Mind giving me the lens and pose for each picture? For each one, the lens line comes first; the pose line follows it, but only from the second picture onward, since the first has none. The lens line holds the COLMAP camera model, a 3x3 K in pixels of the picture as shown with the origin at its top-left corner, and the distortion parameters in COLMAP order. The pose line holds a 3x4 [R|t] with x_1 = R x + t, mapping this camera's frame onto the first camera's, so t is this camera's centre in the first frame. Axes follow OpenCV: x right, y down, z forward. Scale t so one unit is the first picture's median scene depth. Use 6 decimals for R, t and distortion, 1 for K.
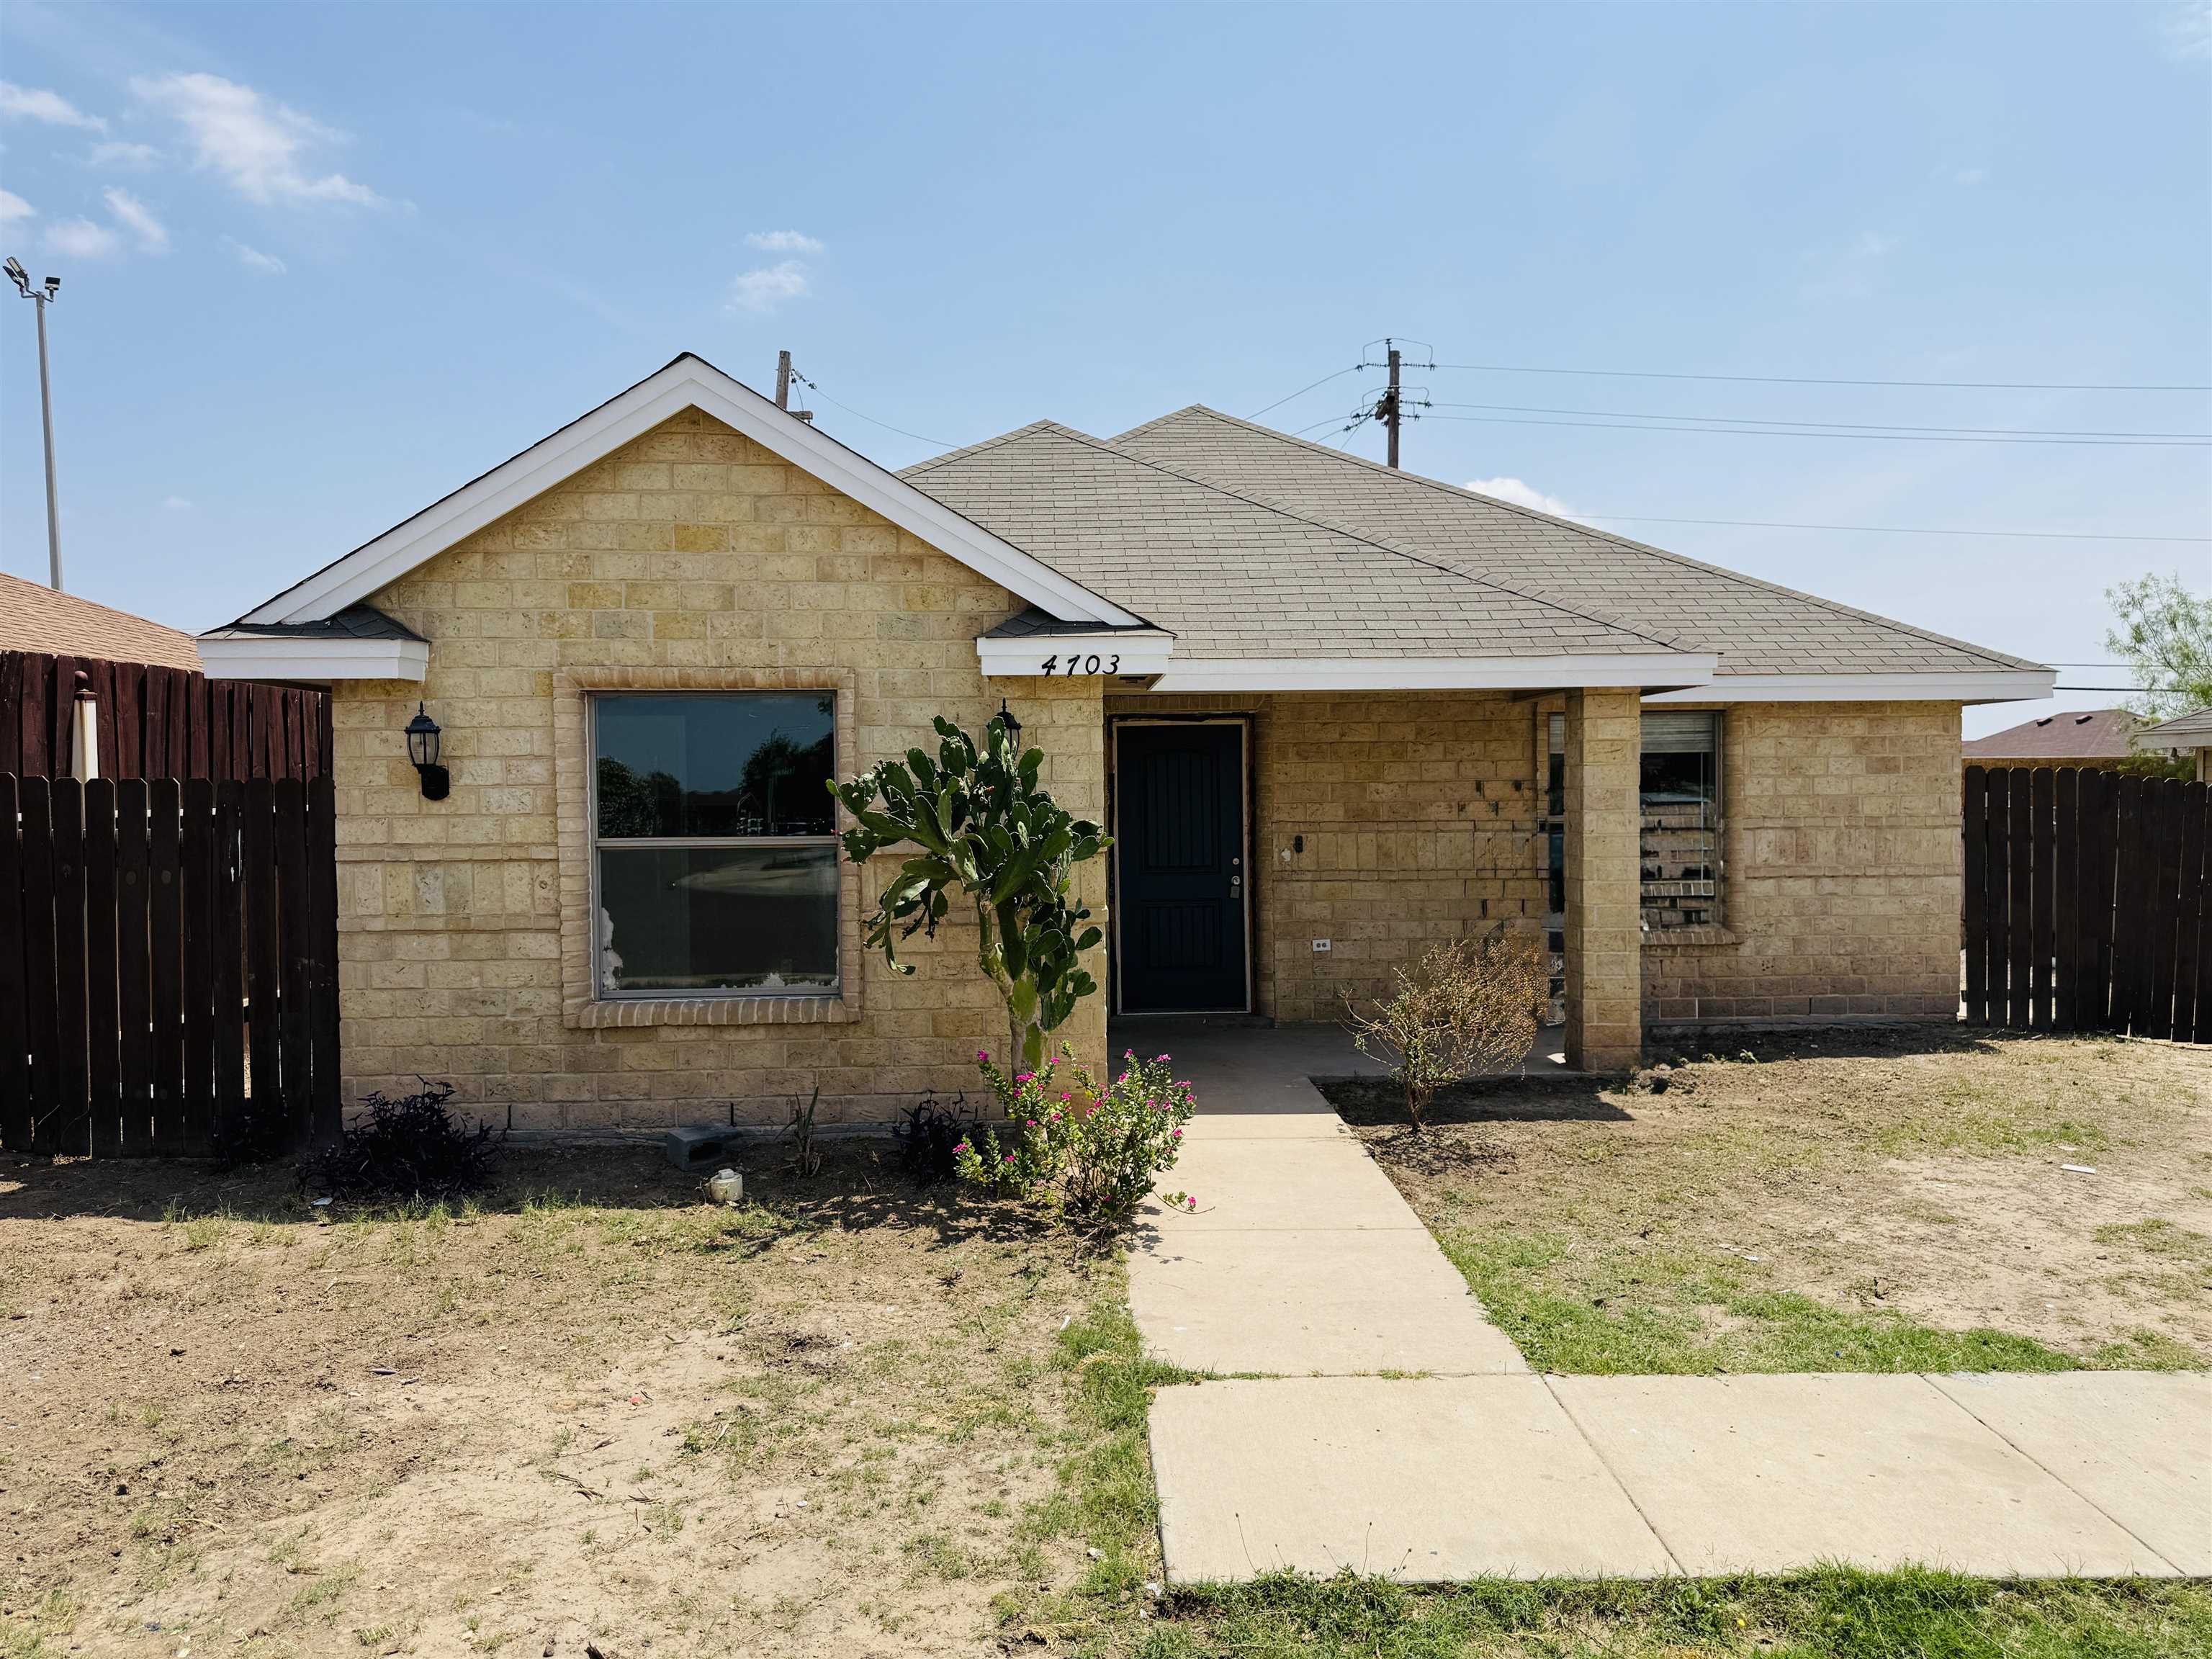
lens RADIAL K [[1561.9, 0, 1110.9], [0, 1561.9, 836.2], [0, 0, 1]] dist [0.033243, -0.042373]
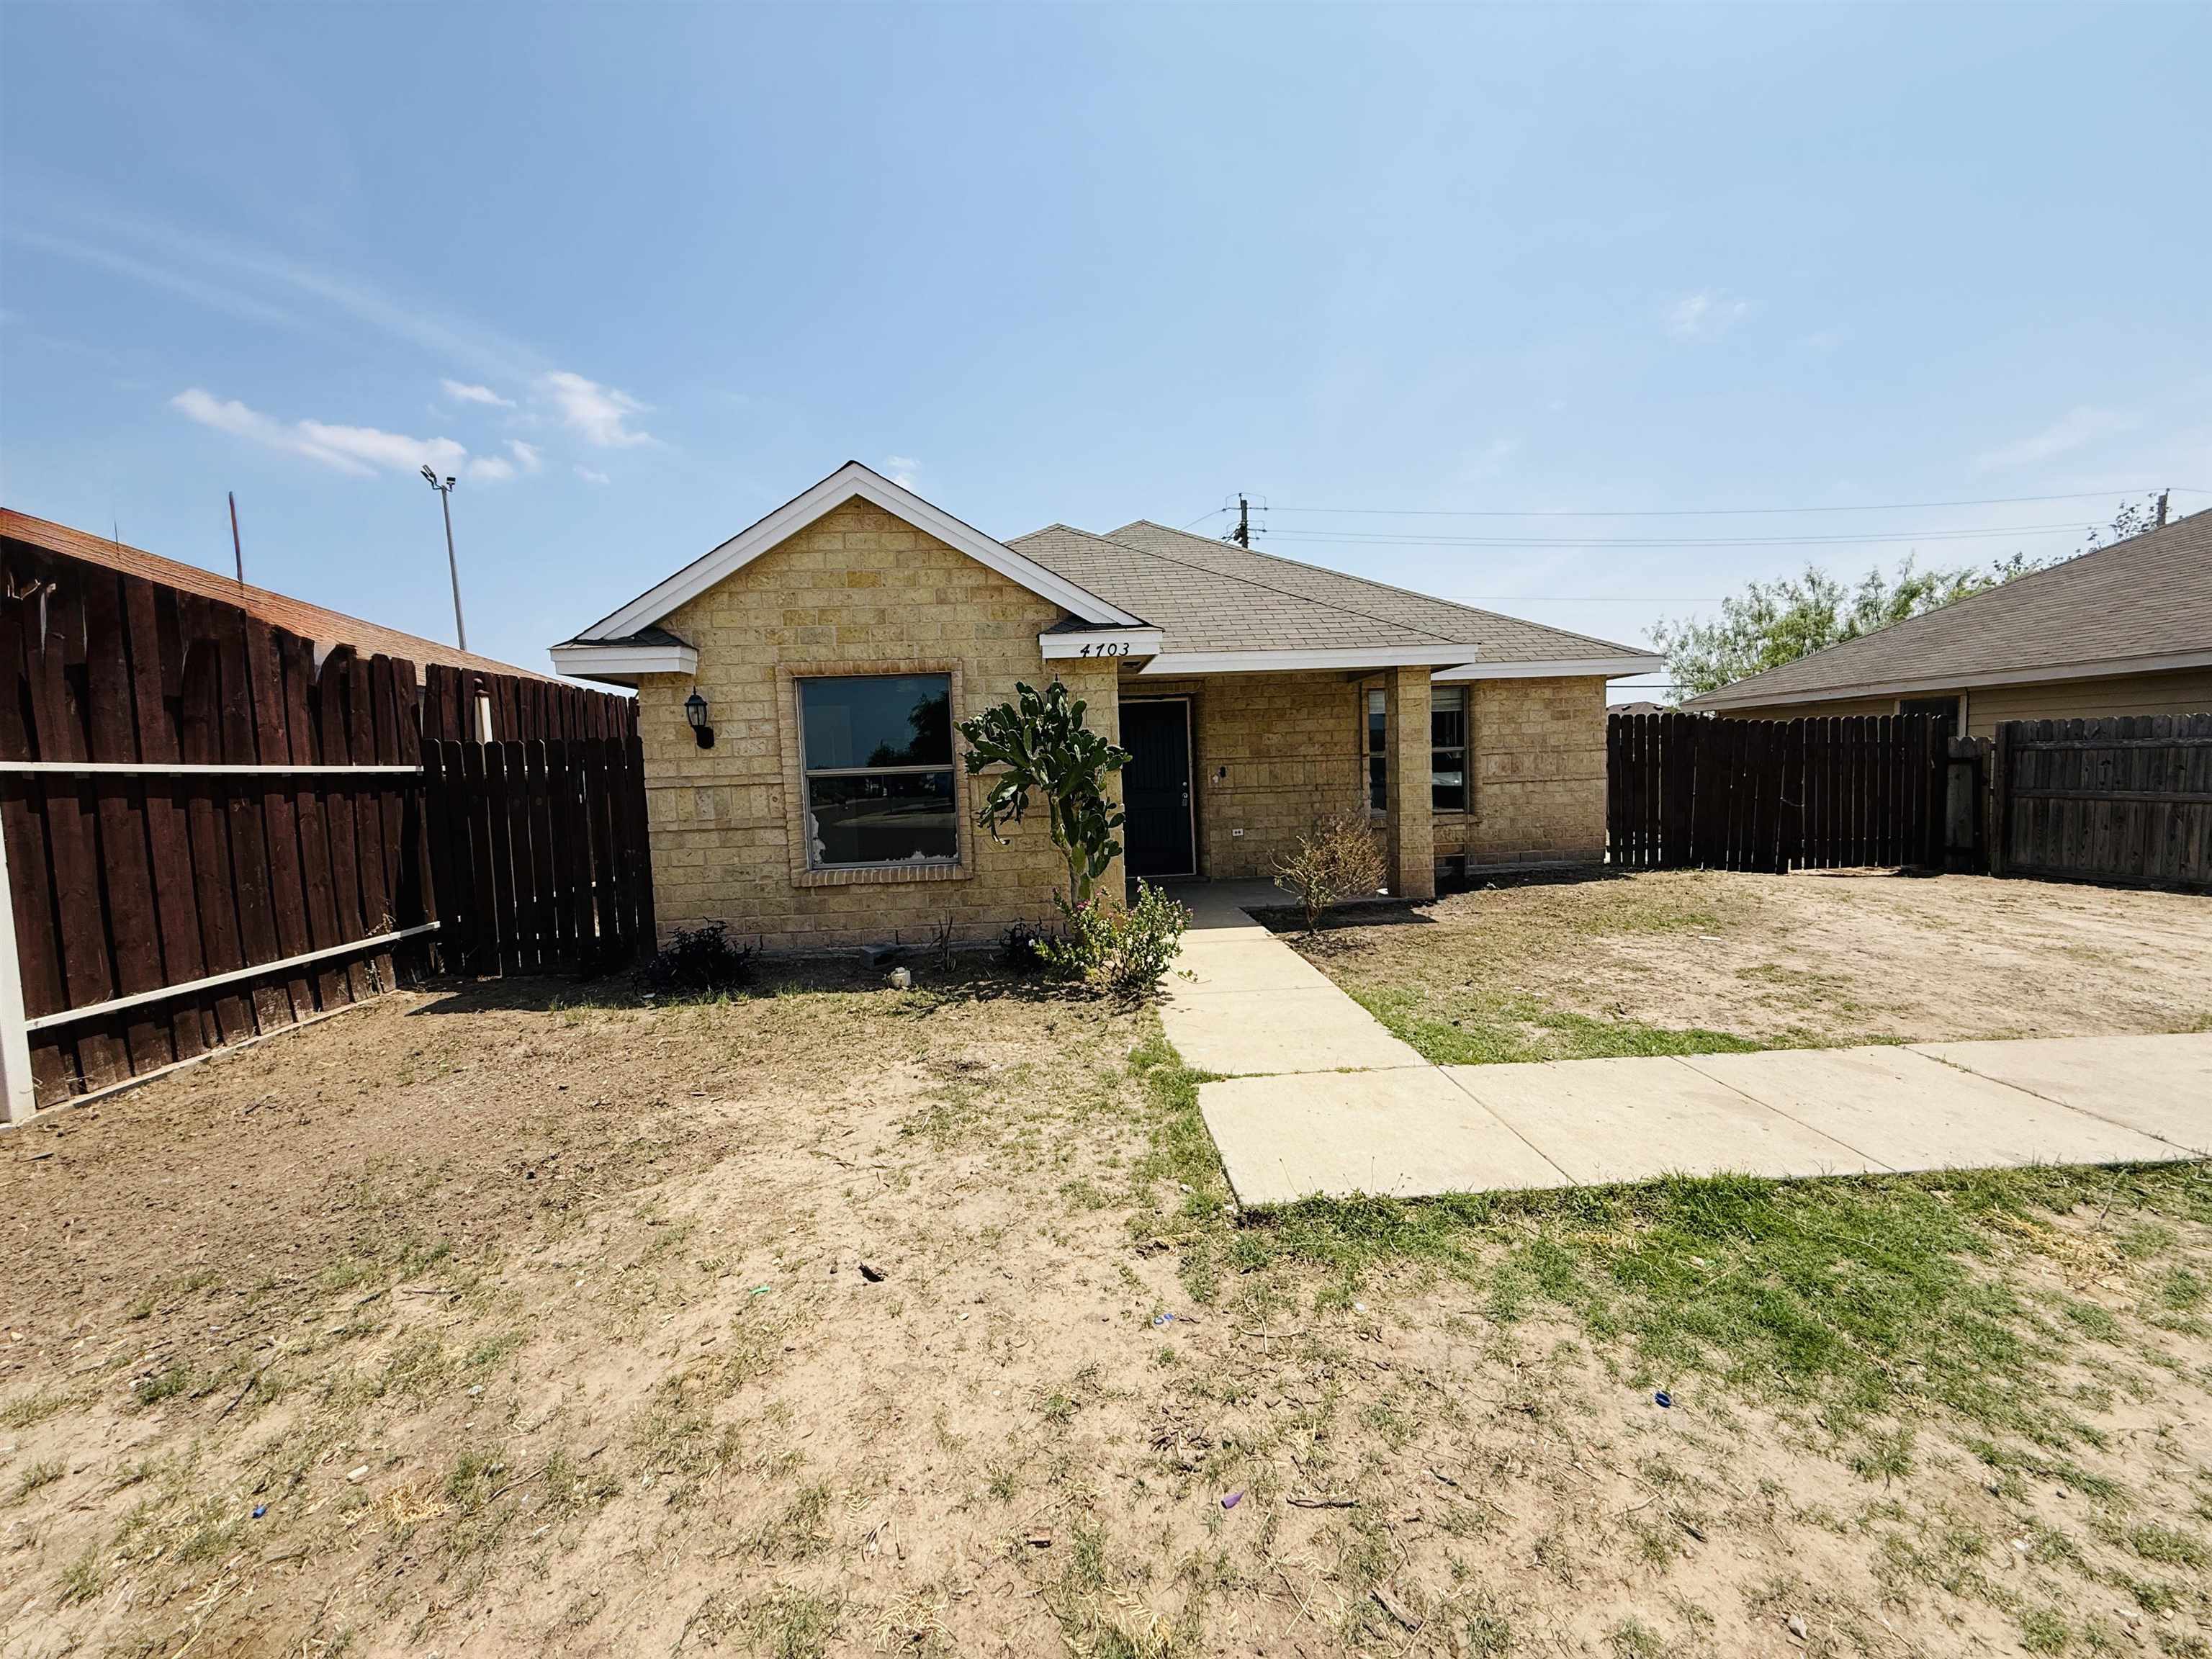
lens RADIAL K [[880.4, 0, 1098.8], [0, 880.4, 830.7], [0, 0, 1]] dist [0.000735, 0.000046]
pose [[0.999136, -0.034178, 0.023636, -0.057314], [0.033236, 0.998680, 0.039156, 0.043110], [-0.024943, -0.038337, 0.998954, 0.094575]]
